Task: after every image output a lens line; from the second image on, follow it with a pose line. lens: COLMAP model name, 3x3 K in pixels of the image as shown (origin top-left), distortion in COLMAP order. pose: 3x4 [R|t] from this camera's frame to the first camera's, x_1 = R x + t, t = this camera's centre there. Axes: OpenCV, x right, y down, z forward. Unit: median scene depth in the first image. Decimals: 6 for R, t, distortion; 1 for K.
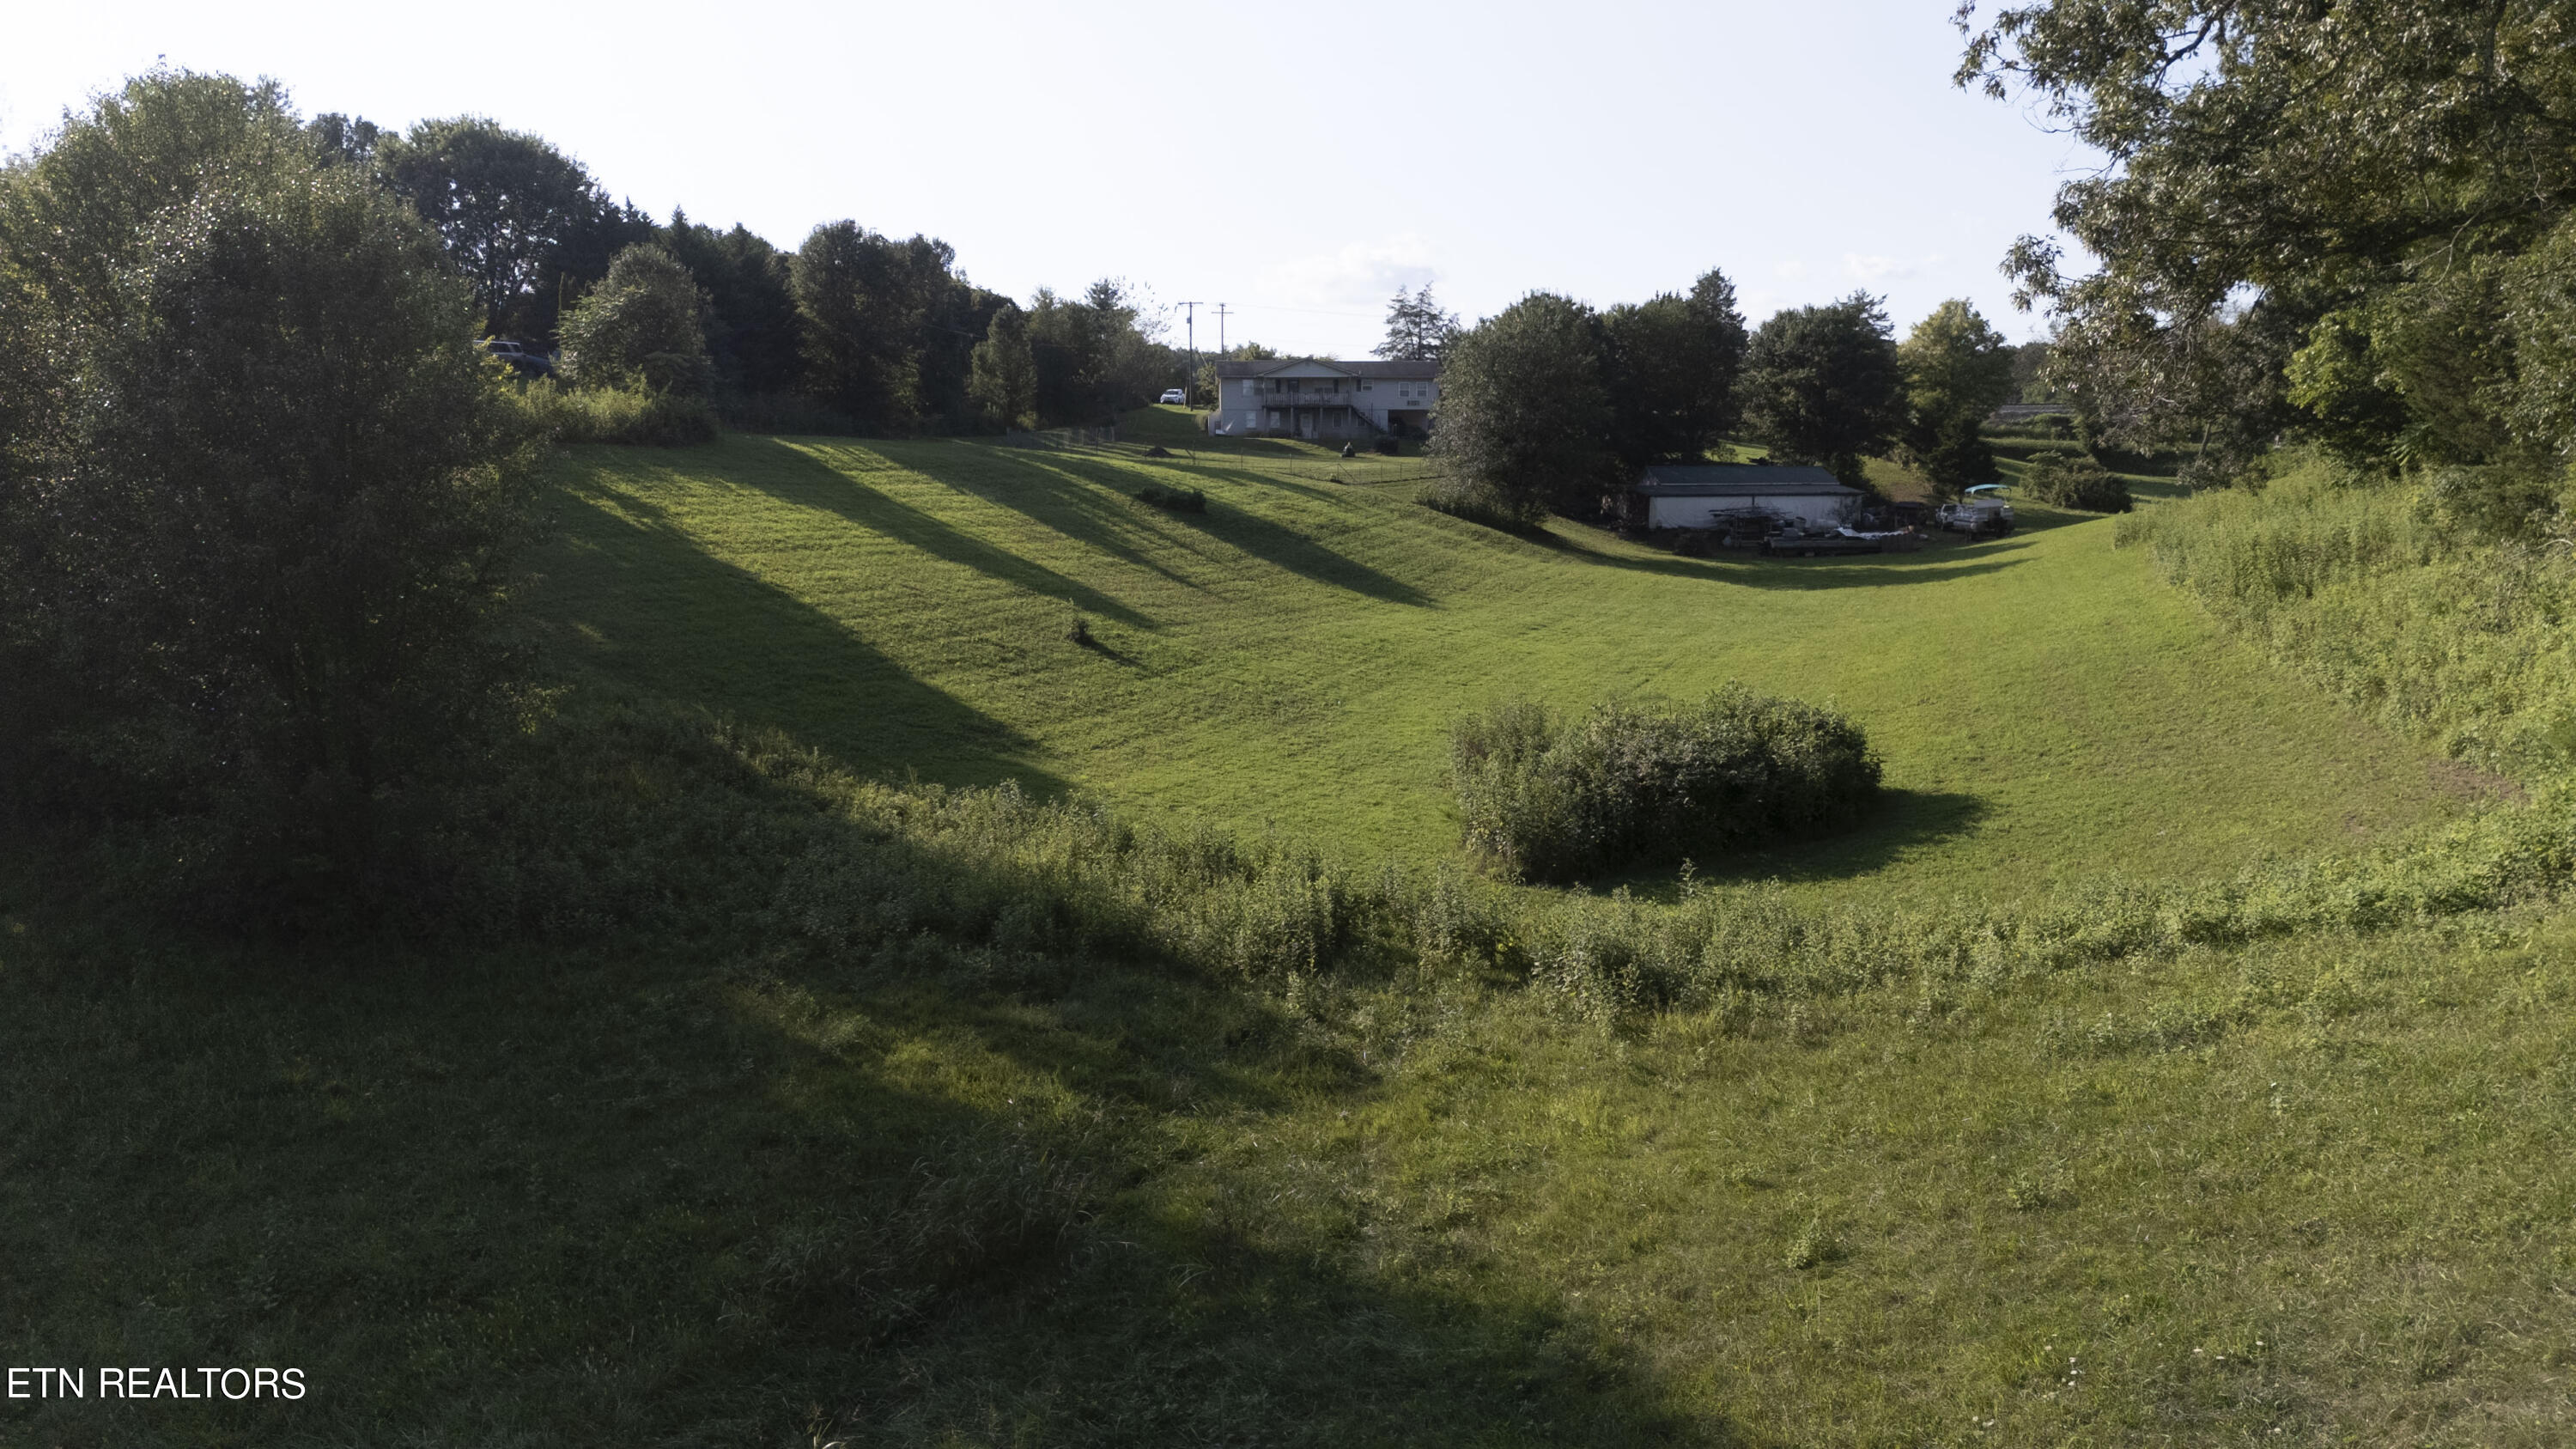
lens RADIAL K [[1889.0, 0, 1285.1], [0, 1889.0, 727.1], [0, 0, 1]] dist [0.039486, -0.022766]
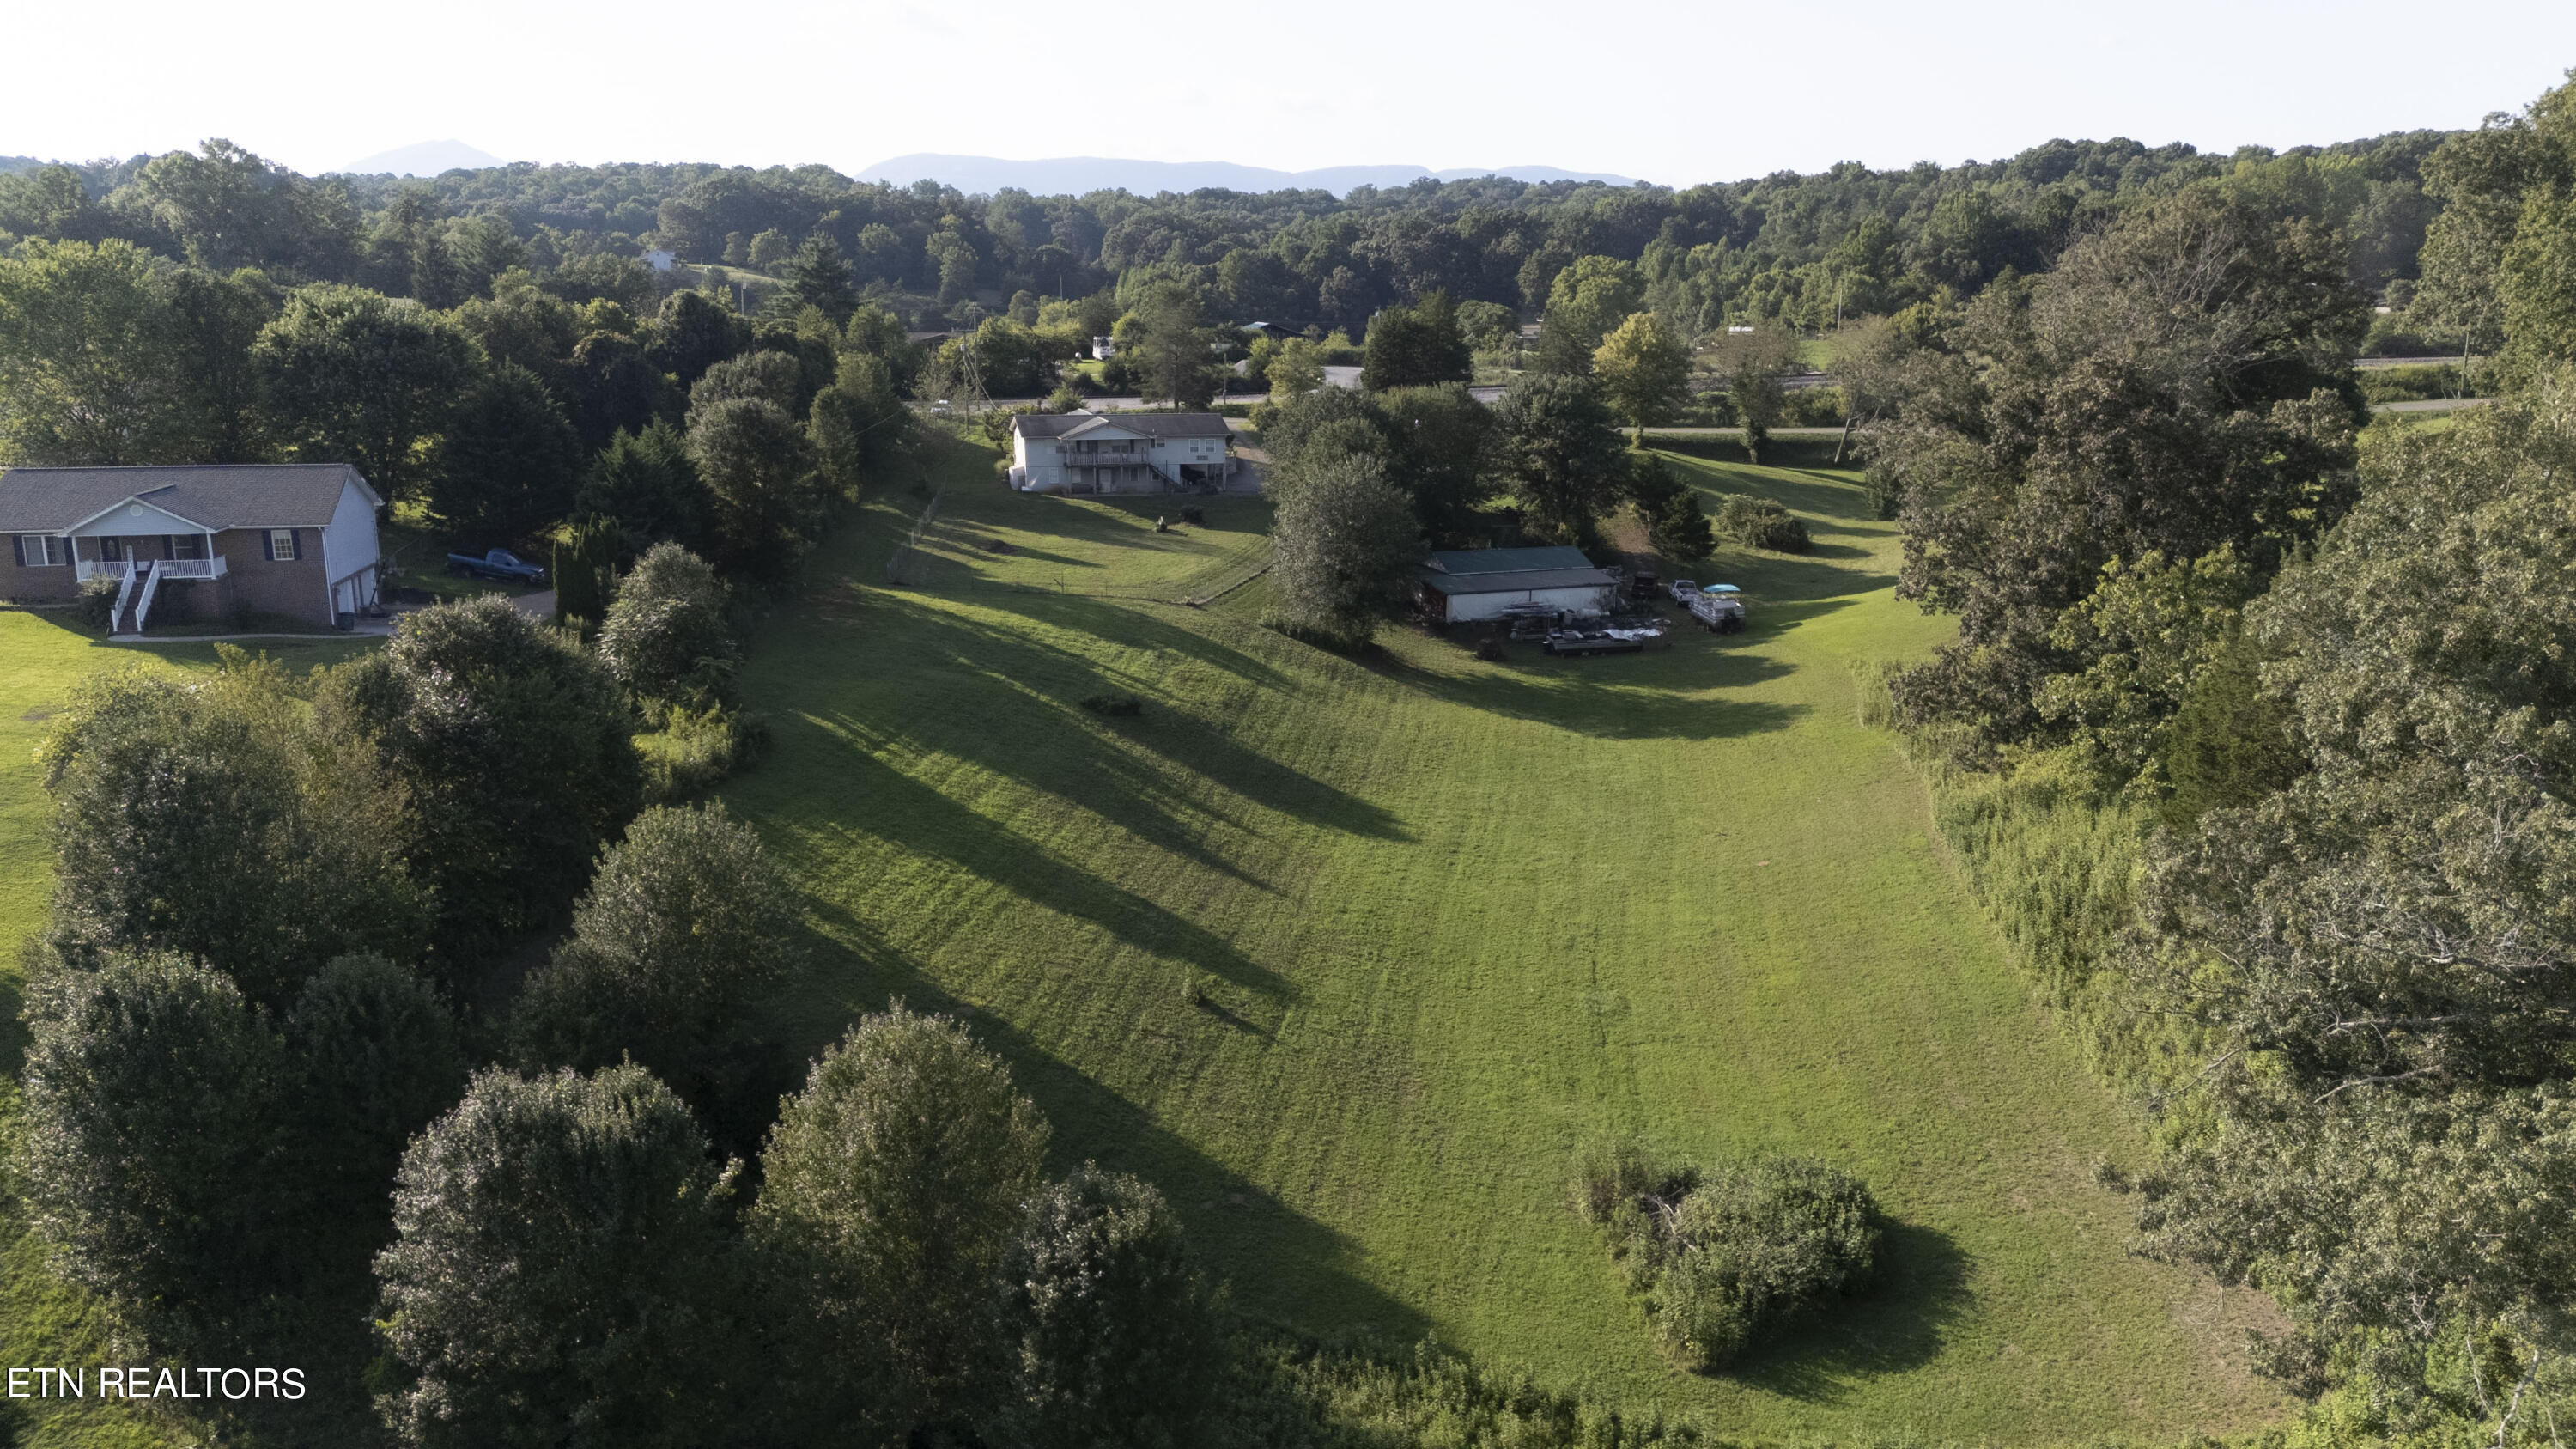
lens RADIAL K [[1889.0, 0, 1279.3], [0, 1889.0, 702.8], [0, 0, 1]] dist [0.039486, -0.022766]
pose [[0.977426, -0.046654, 0.206061, -0.127790], [0.024075, 0.993556, 0.110753, -0.159593], [-0.209900, -0.103292, 0.972251, -0.093048]]
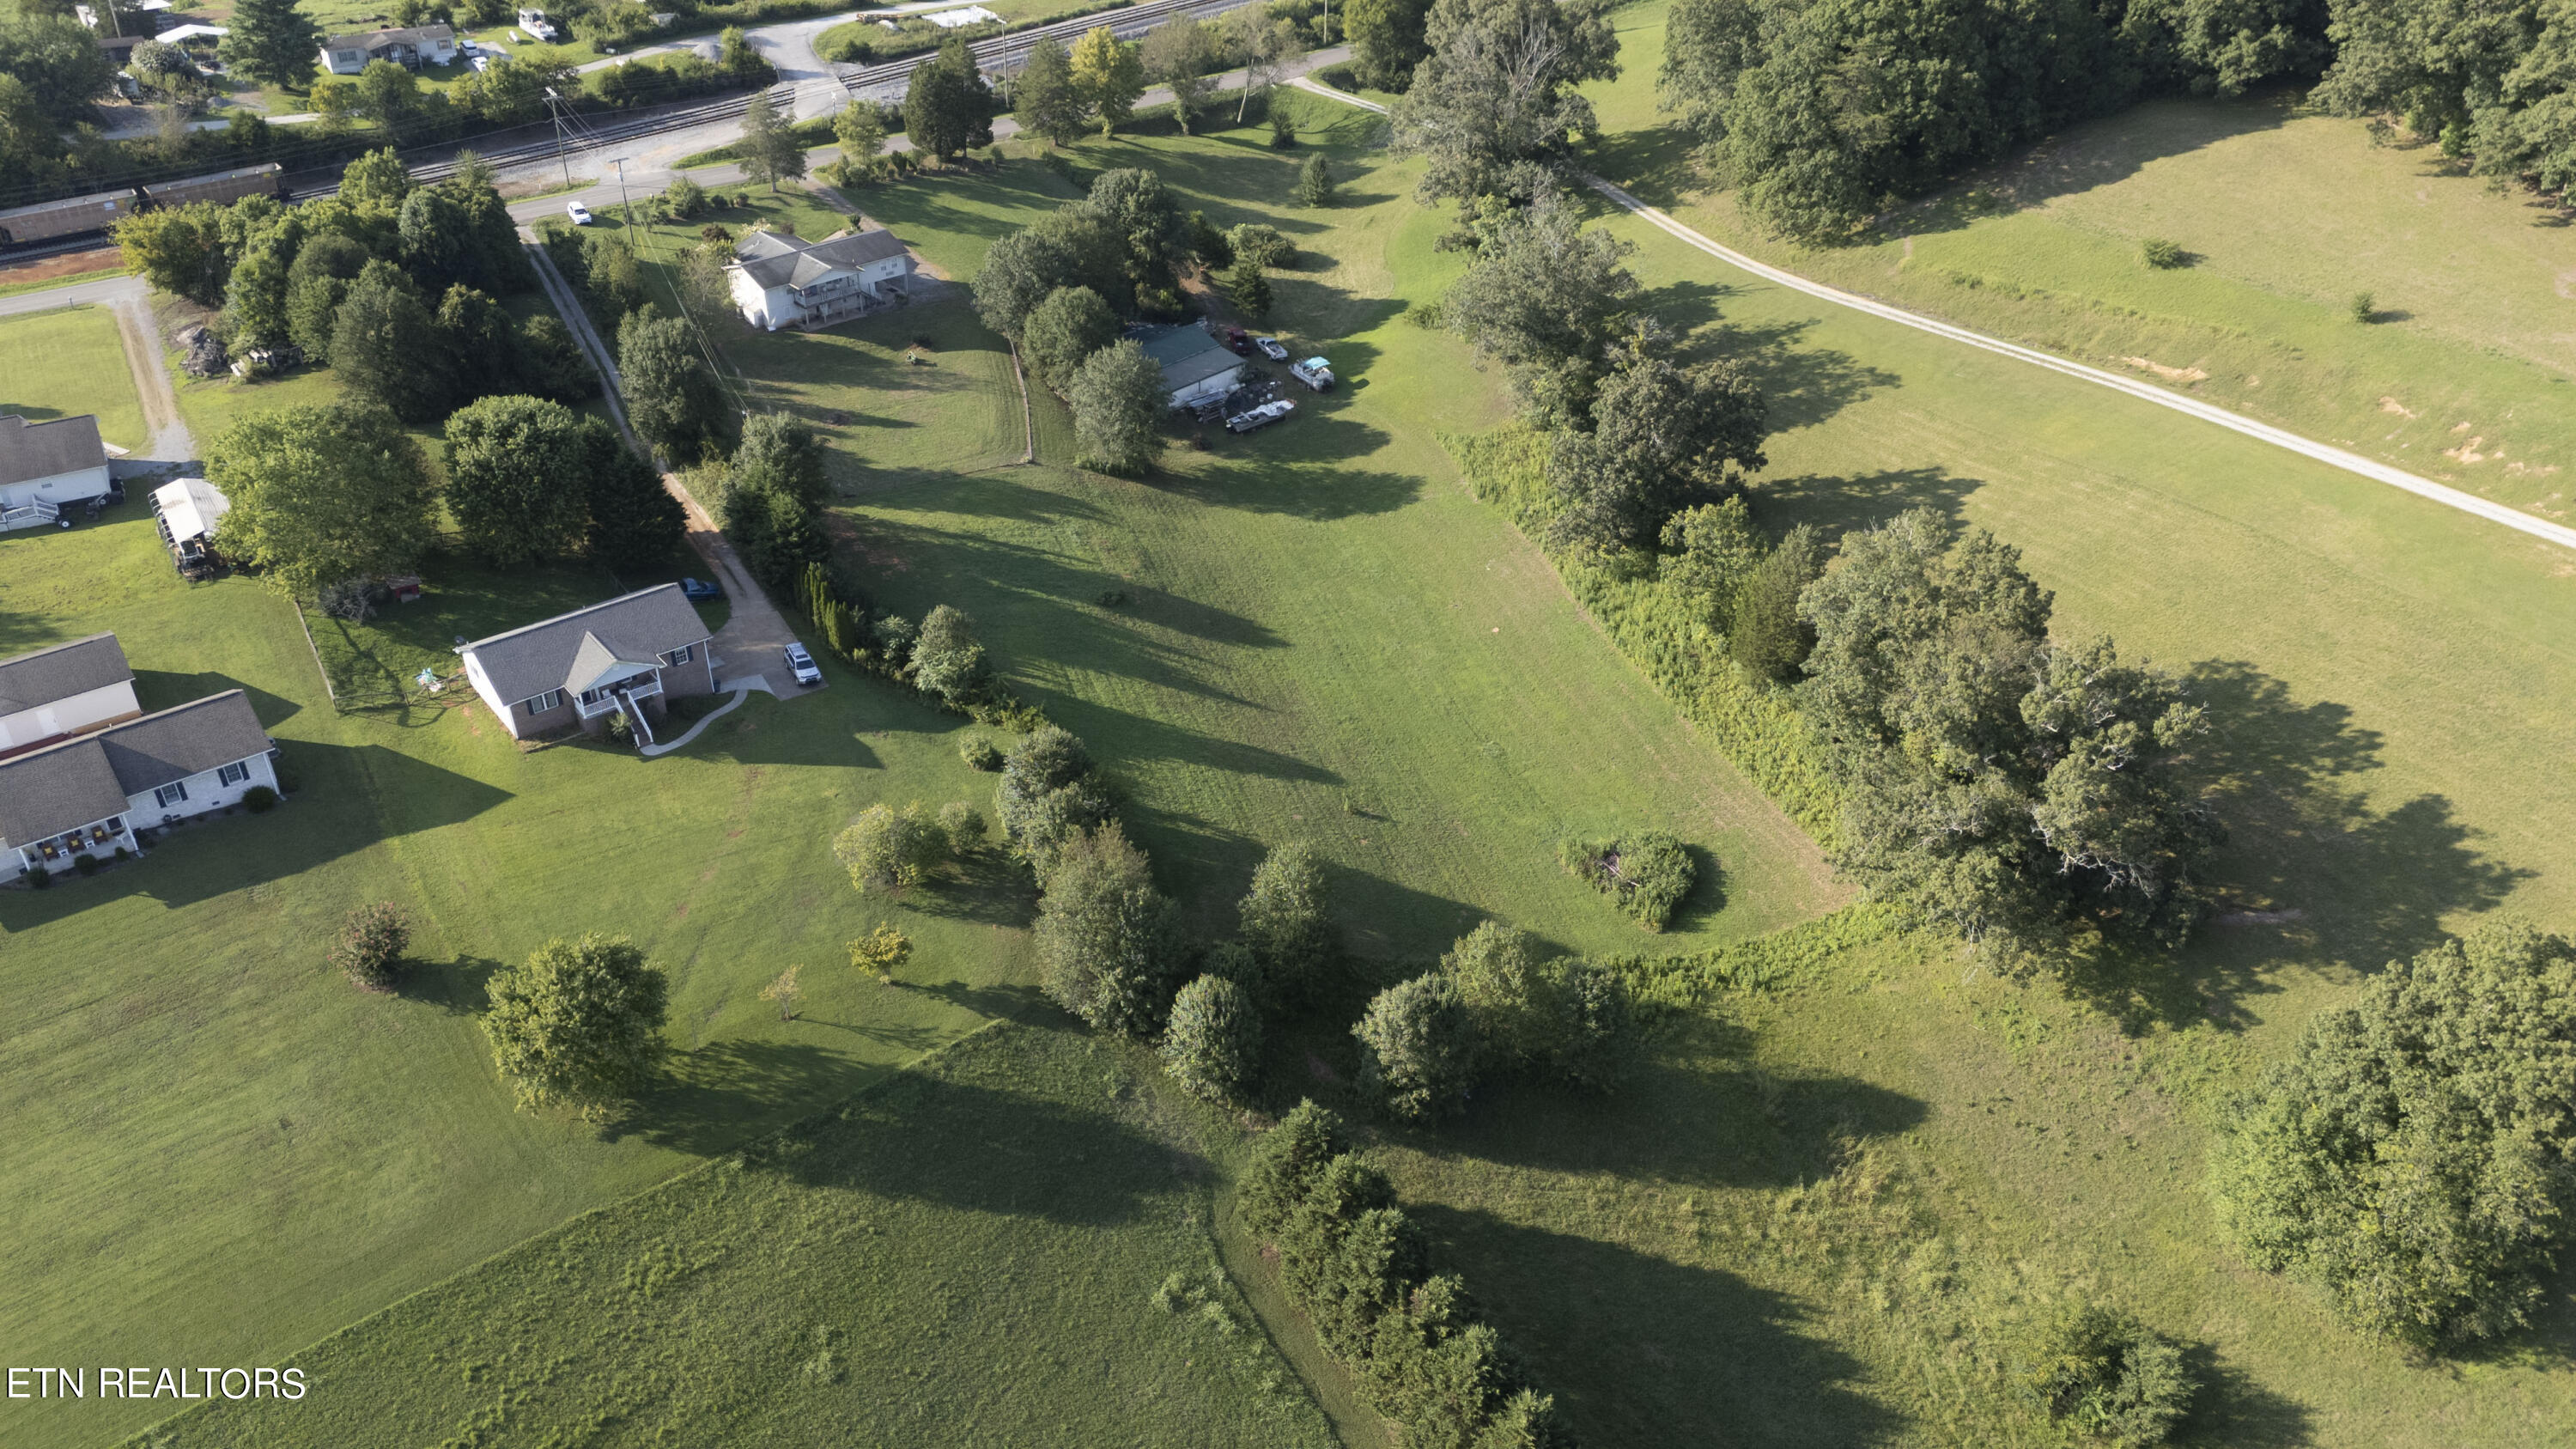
lens RADIAL K [[1889.0, 0, 1280.2], [0, 1889.0, 743.0], [0, 0, 1]] dist [0.039486, -0.022766]
pose [[0.758928, -0.359772, 0.542765, -0.640628], [0.057118, 0.867082, 0.494879, -0.584181], [-0.648665, -0.344576, 0.678602, -0.282106]]
